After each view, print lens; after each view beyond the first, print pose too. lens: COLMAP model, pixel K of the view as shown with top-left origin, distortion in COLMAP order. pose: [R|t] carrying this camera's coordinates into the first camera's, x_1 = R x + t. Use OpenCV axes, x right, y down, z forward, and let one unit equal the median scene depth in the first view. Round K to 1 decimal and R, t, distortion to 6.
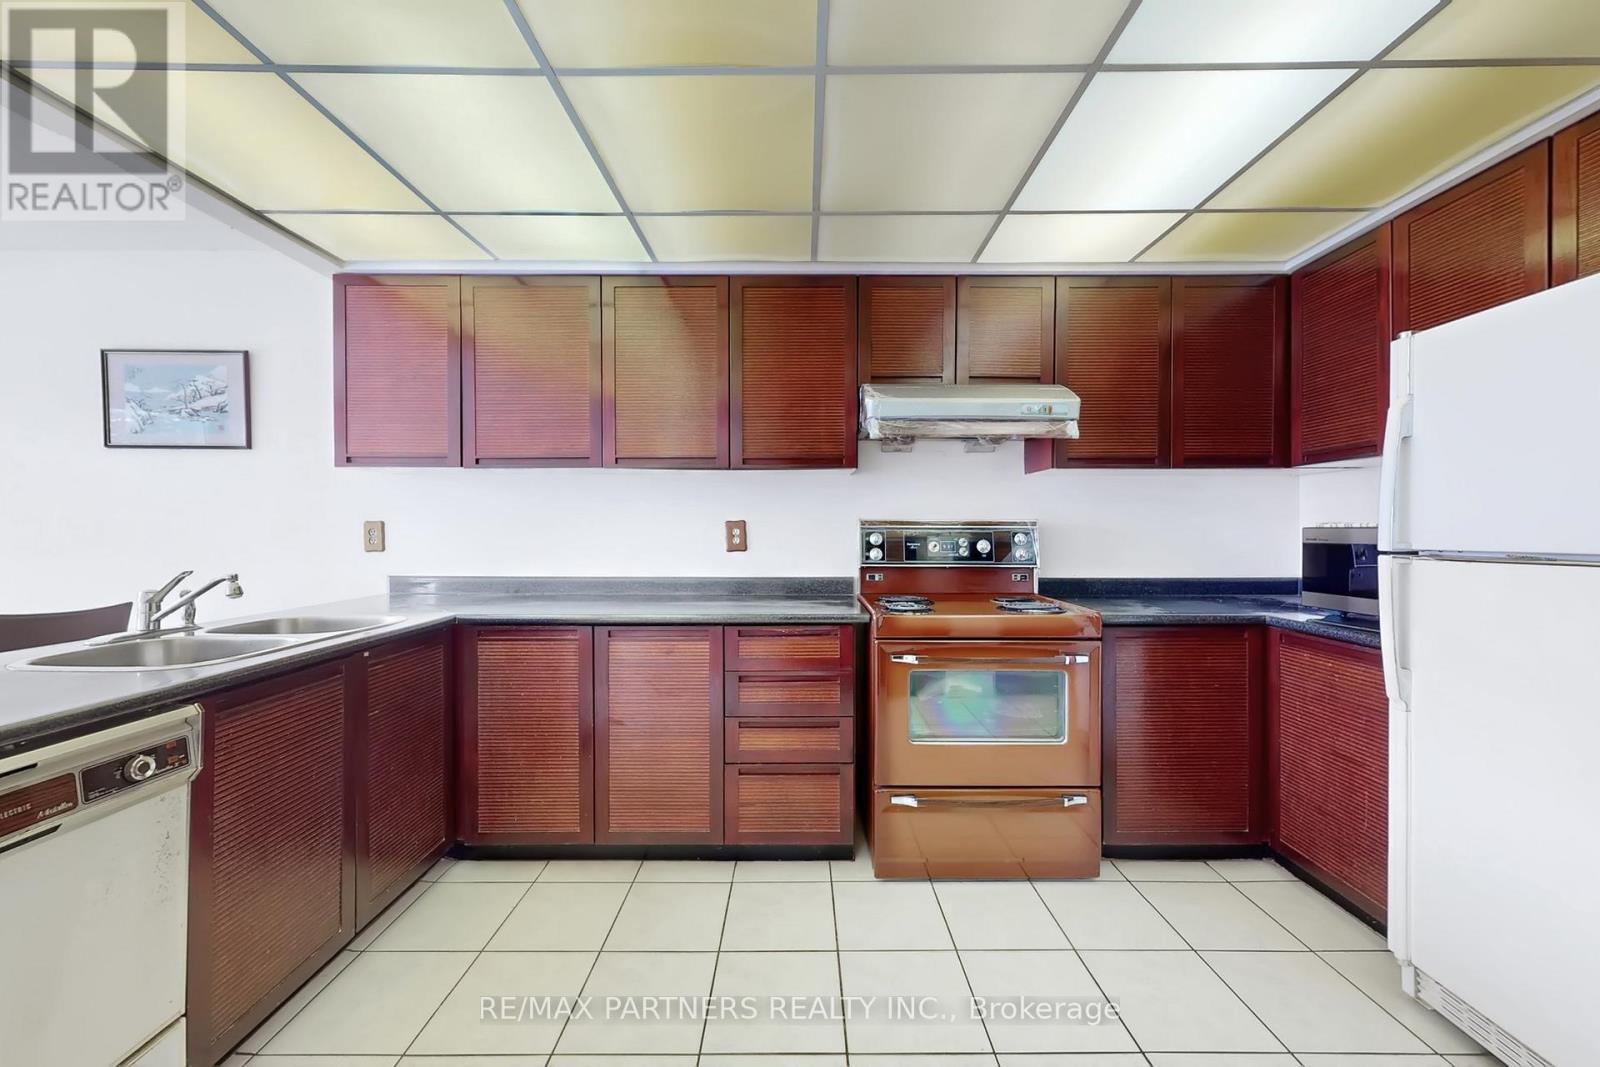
lens RADIAL K [[604.9, 0, 797.1], [0, 604.9, 534.2], [0, 0, 1]] dist [0.001153, 0.000696]
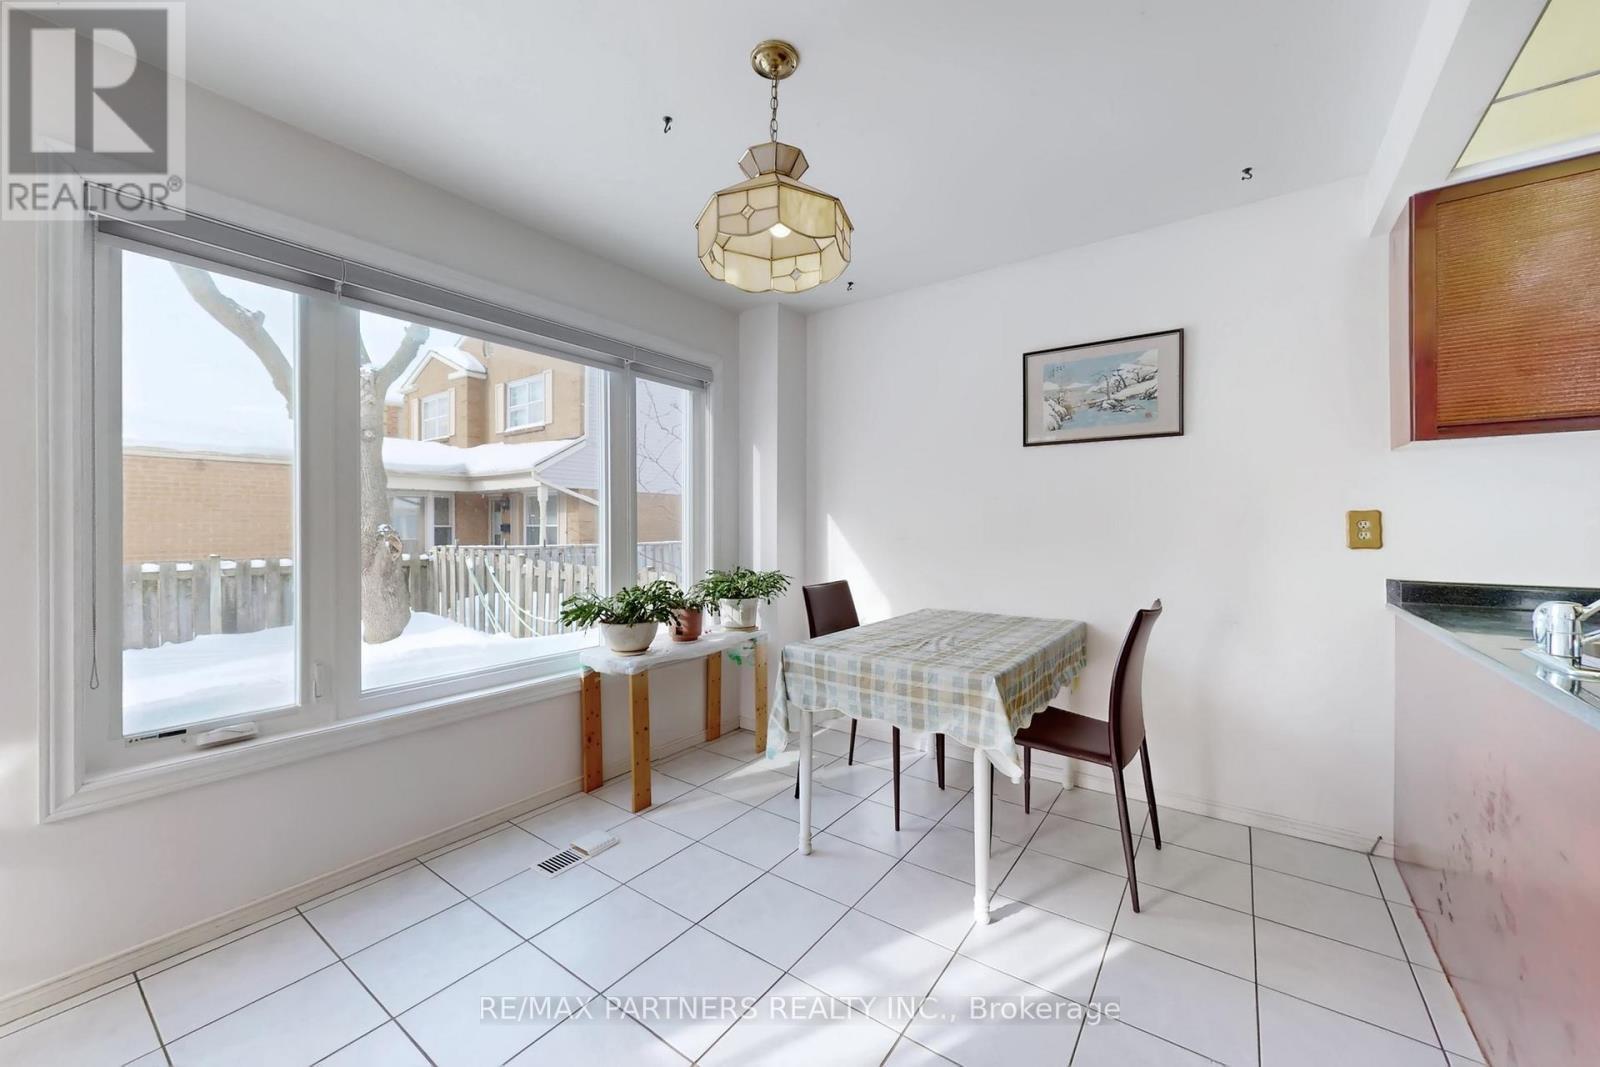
lens RADIAL K [[604.9, 0, 790.9], [0, 604.9, 526.7], [0, 0, 1]] dist [0.001153, 0.000696]
pose [[0.811047, -0.003117, -0.584972, -0.901080], [0.003761, 0.999993, -0.000113, -0.003715], [0.584968, -0.002108, 0.811053, -0.102716]]
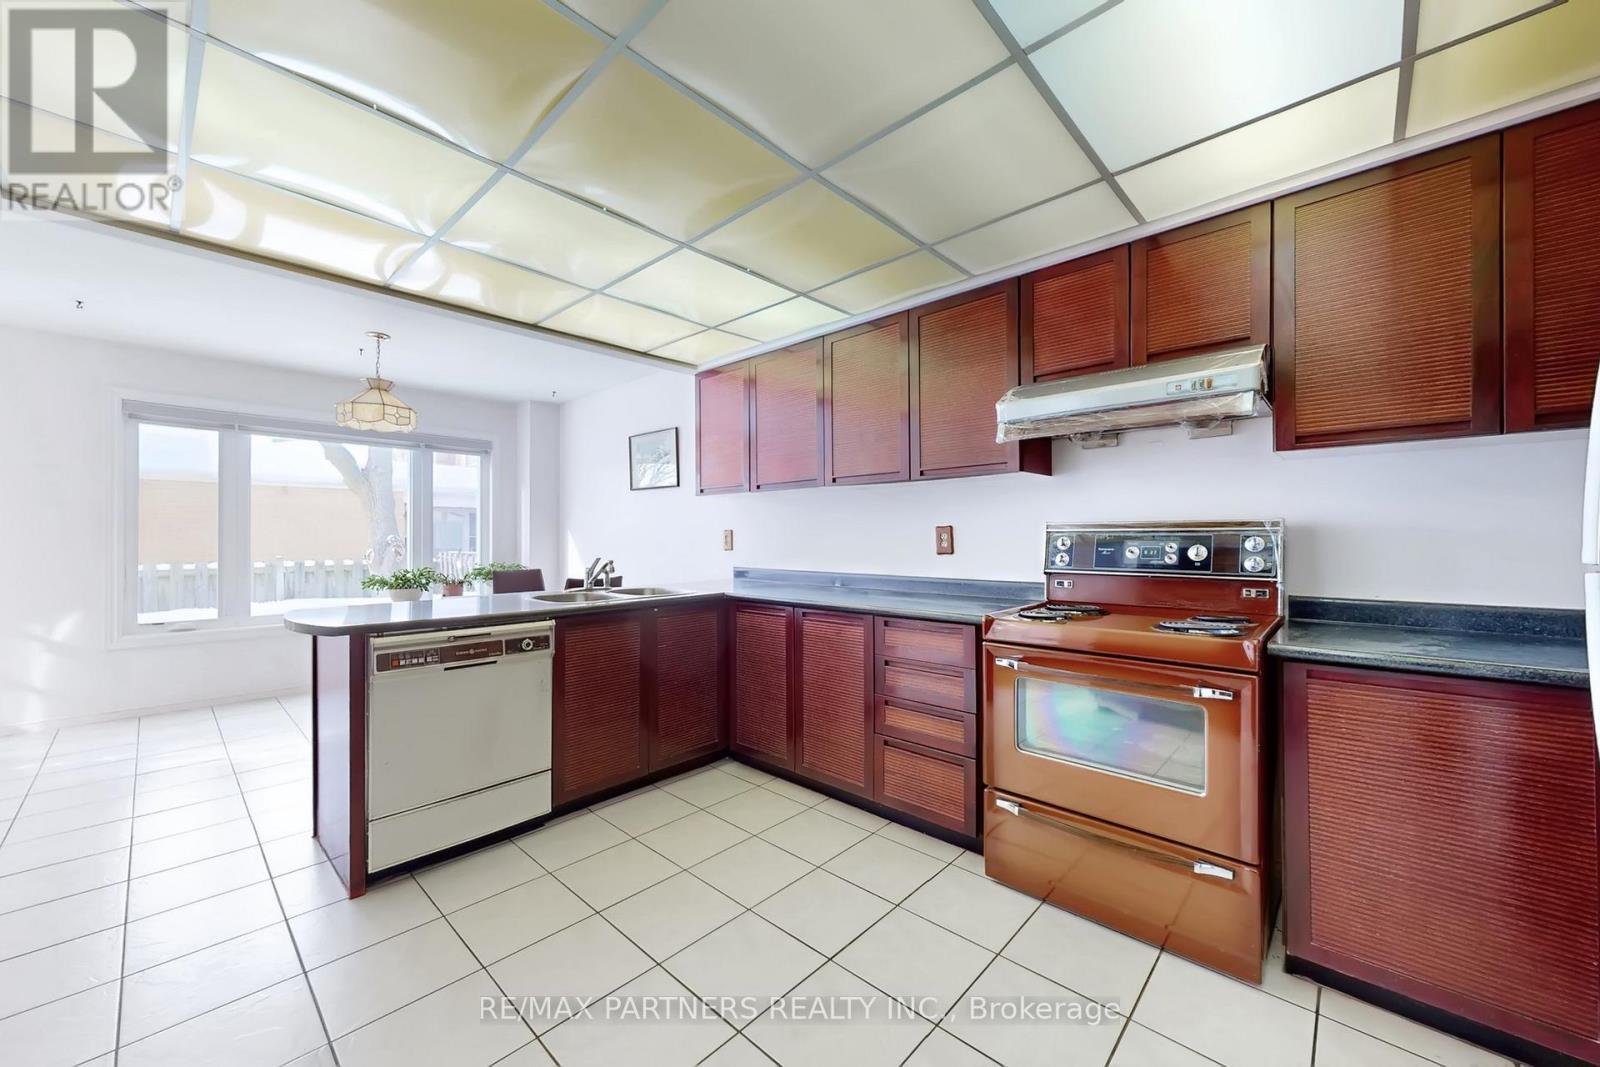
lens RADIAL K [[604.9, 0, 795.9], [0, 604.9, 537.8], [0, 0, 1]] dist [0.001153, 0.000696]
pose [[0.727645, -0.001773, -0.685952, 0.475946], [0.000513, 0.999998, -0.002041, 0.001163], [0.685954, 0.001133, 0.727644, 0.029605]]
